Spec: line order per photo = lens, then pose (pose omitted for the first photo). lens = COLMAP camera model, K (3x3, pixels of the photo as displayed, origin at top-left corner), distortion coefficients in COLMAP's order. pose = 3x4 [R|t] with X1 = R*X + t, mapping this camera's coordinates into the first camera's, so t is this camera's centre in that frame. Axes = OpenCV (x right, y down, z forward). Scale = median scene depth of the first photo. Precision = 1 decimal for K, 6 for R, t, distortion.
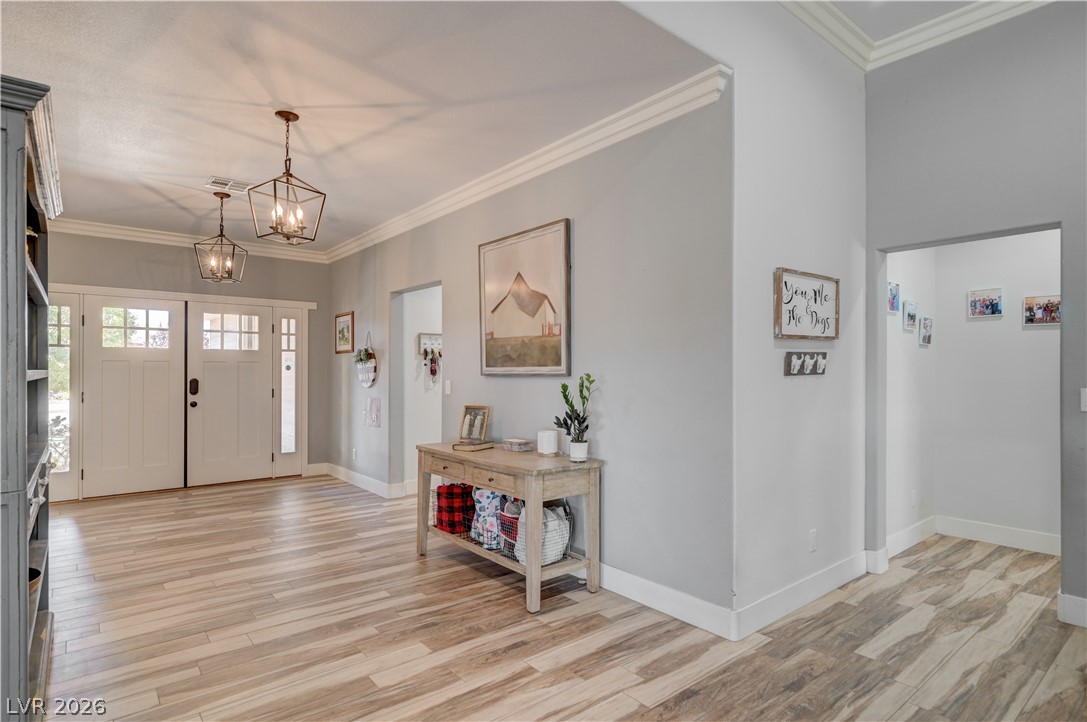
lens RADIAL K [[566.6, 0, 544.6], [0, 566.6, 368.4], [0, 0, 1]] dist [0.001834, 0.000264]
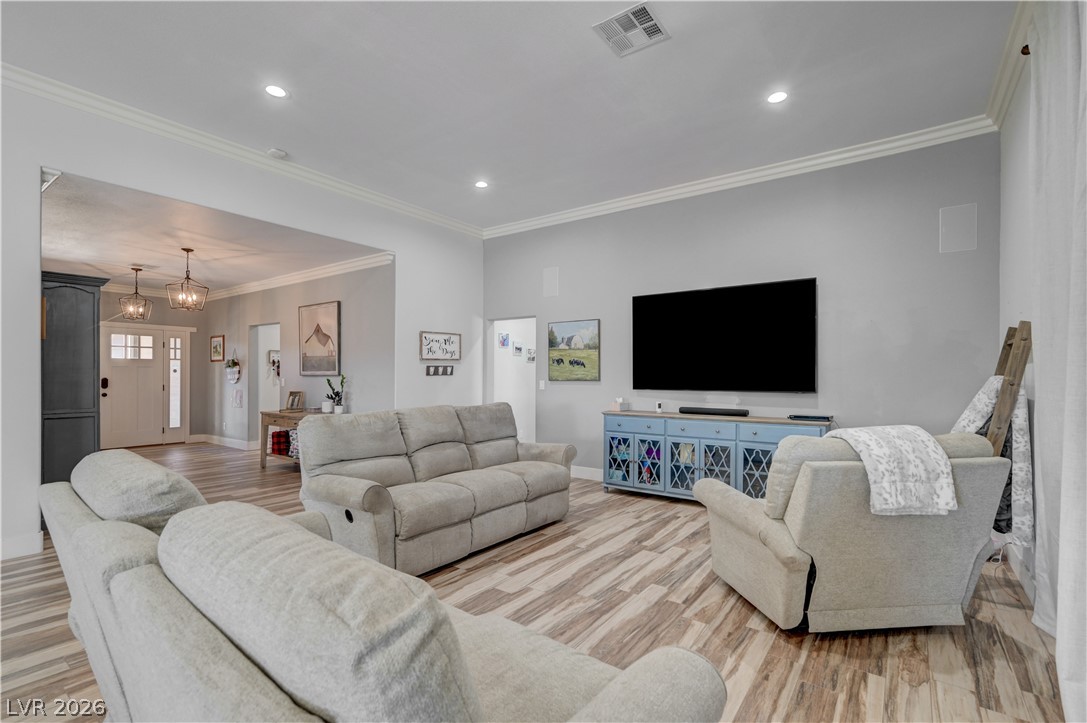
lens RADIAL K [[492.7, 0, 544.4], [0, 492.7, 375.9], [0, 0, 1]] dist [-0.000192, 0.000099]
pose [[0.969053, 0.002825, 0.246836, 0.297358], [-0.004513, 0.999970, 0.006276, -0.000623], [-0.246810, -0.007195, 0.969037, -0.865433]]
